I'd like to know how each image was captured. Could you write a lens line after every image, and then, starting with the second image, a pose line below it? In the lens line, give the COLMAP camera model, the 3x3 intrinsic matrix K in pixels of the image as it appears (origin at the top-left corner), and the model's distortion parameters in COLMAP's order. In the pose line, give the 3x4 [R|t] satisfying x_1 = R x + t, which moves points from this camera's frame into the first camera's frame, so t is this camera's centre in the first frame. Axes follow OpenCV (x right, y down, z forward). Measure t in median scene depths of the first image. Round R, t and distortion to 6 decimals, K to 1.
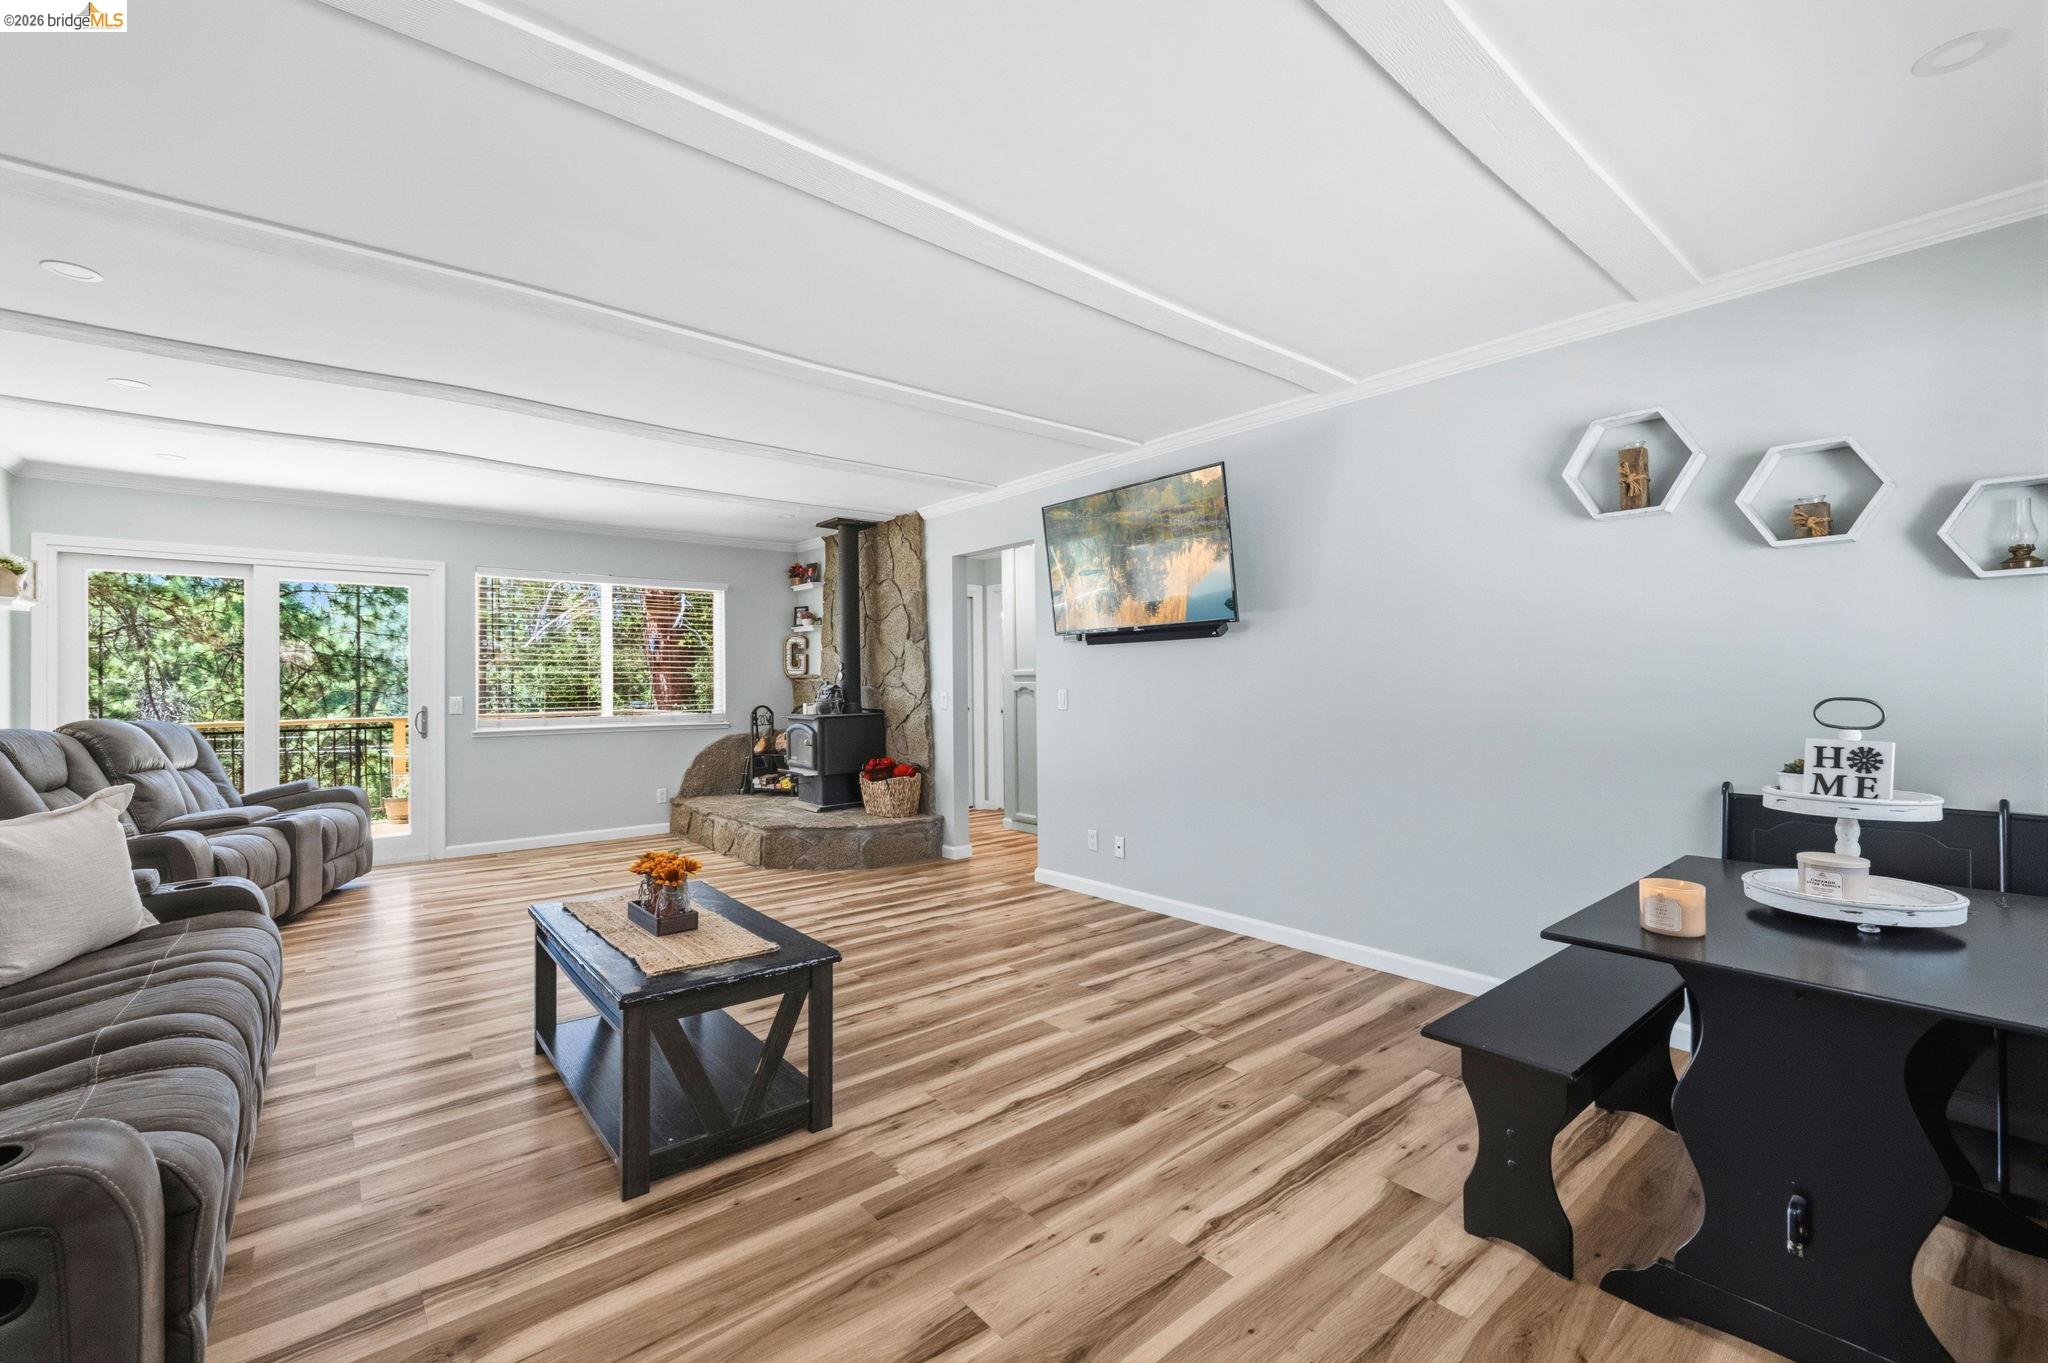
lens RADIAL K [[855.7, 0, 1027.0], [0, 855.7, 673.4], [0, 0, 1]] dist [-0.000552, -0.000565]
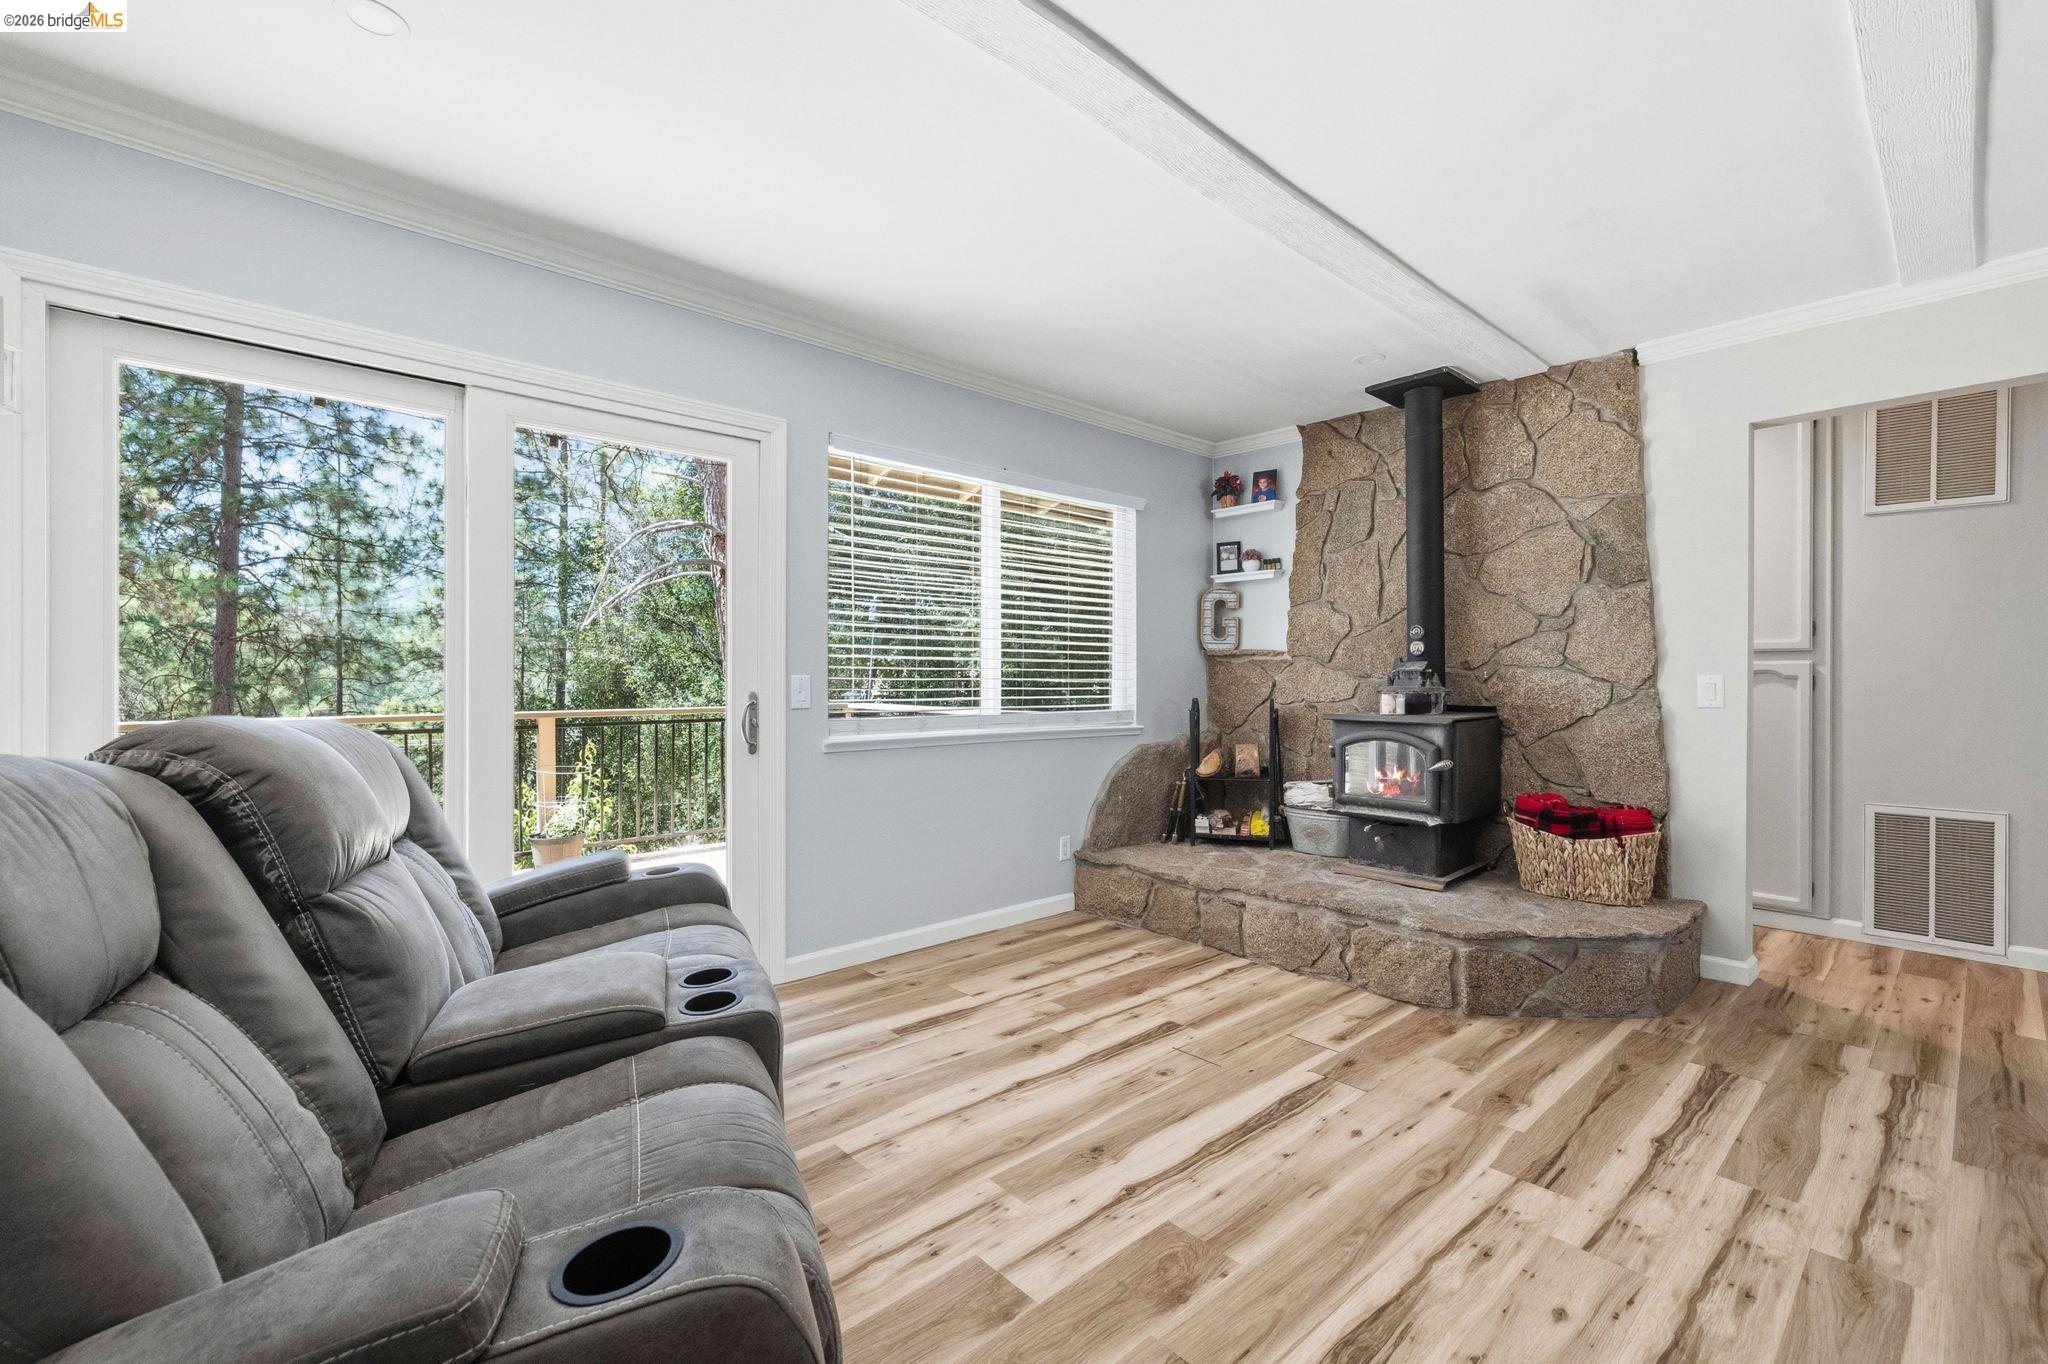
lens RADIAL K [[869.5, 0, 1024.0], [0, 869.5, 682.0], [0, 0, 1]] dist [0.000078, -0.000123]
pose [[0.999562, 0.010016, 0.027855, -0.579008], [-0.010423, 0.999840, 0.014505, 0.023608], [-0.027706, -0.014789, 0.999507, 0.484558]]
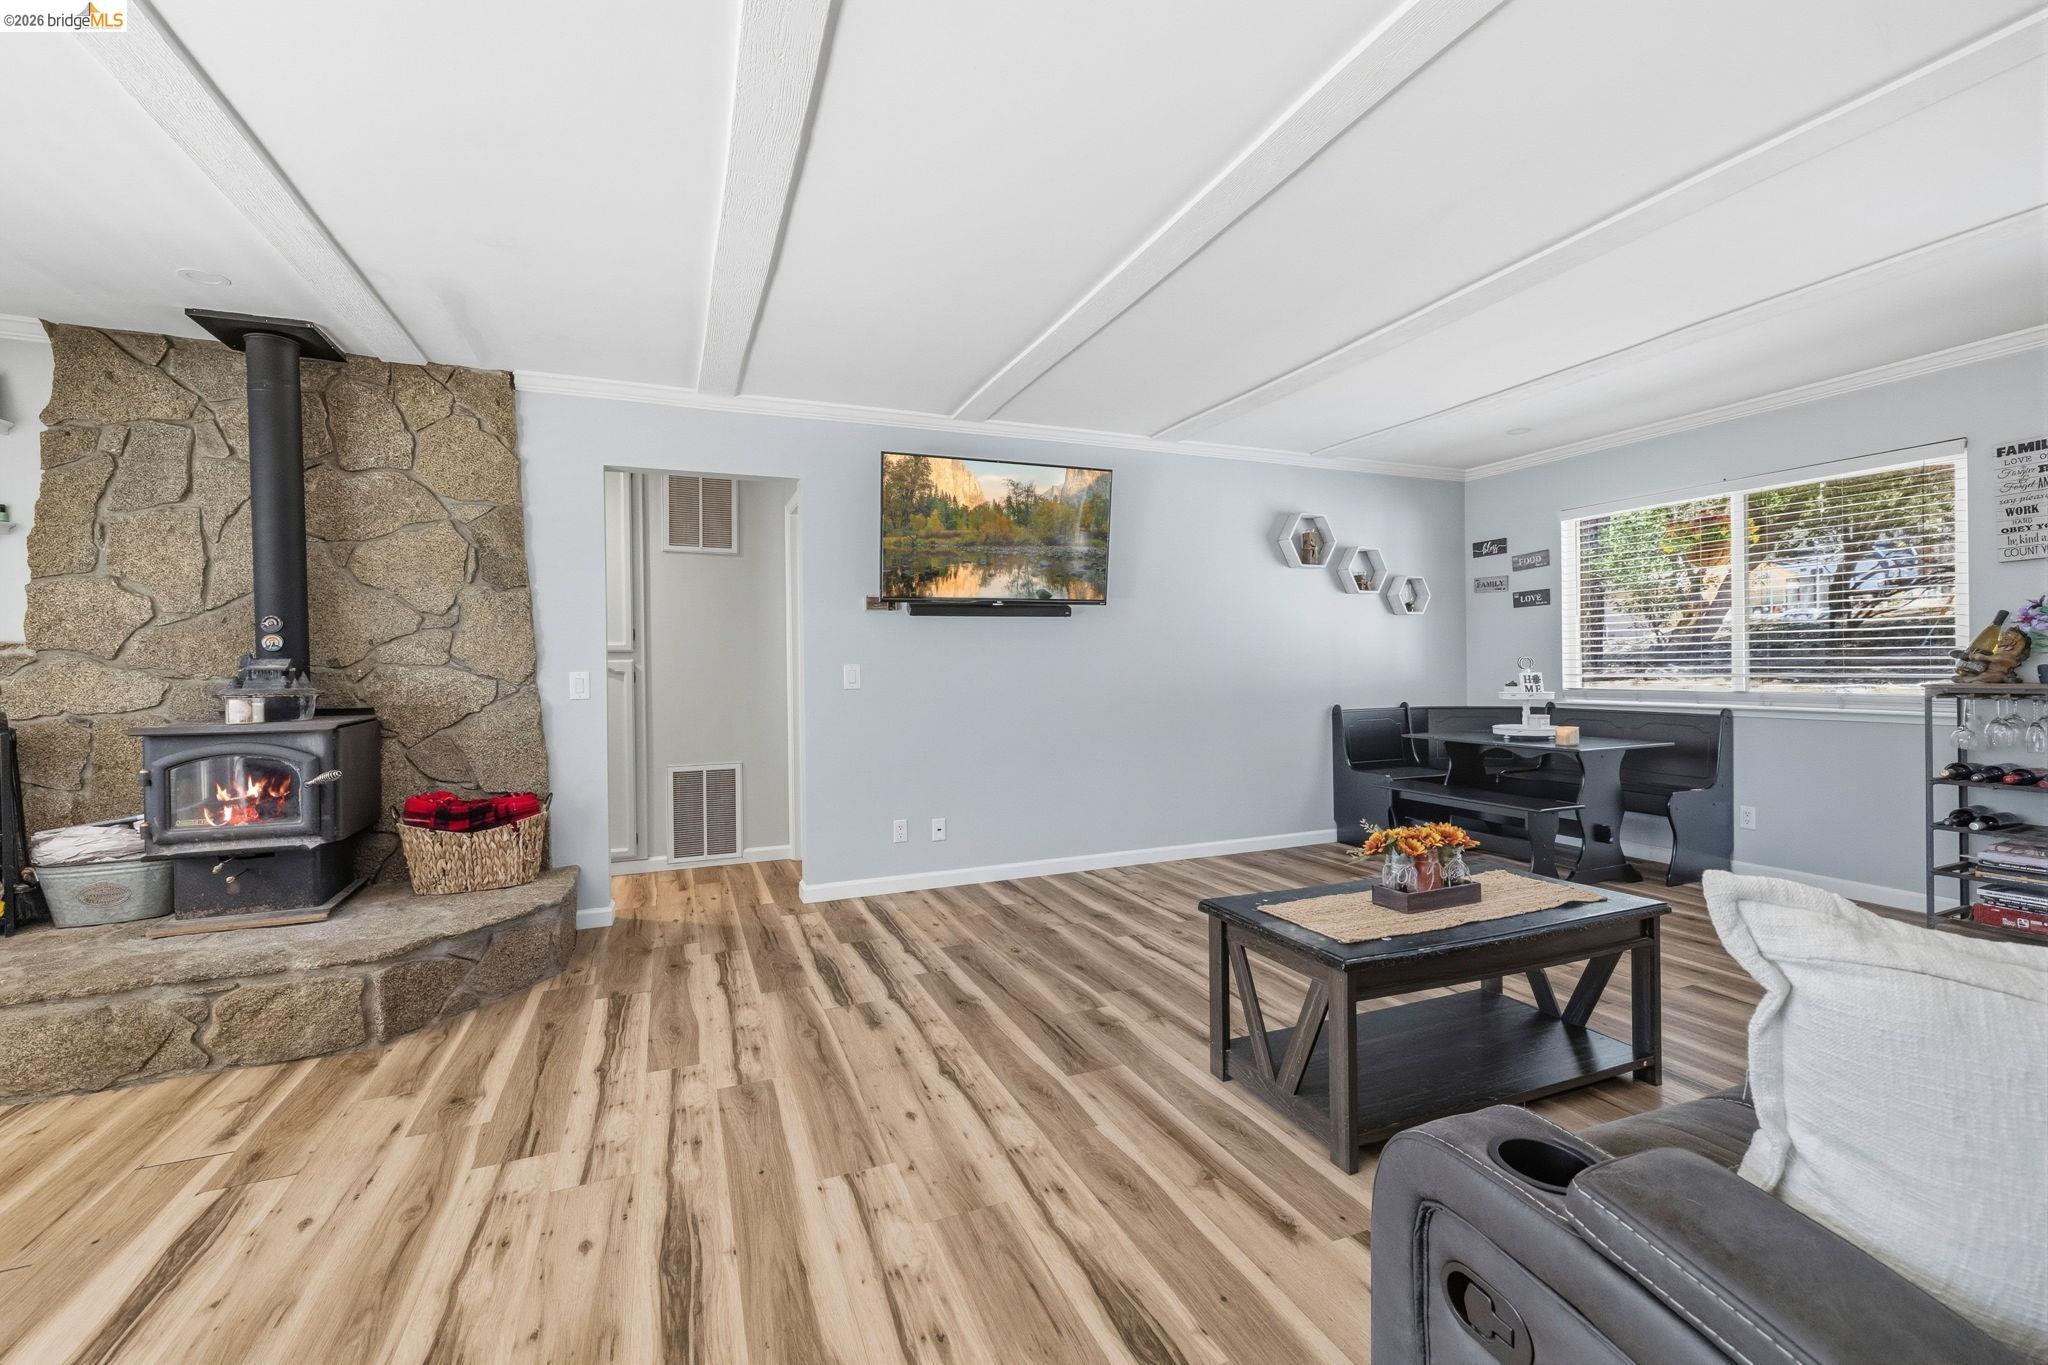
lens RADIAL K [[855.7, 0, 1027.0], [0, 855.7, 674.4], [0, 0, 1]] dist [-0.000552, -0.000565]
pose [[0.304203, -0.001417, 0.952606, -0.638543], [0.000552, 0.999999, 0.001311, 0.024055], [-0.952607, 0.000127, 0.304204, 0.511779]]
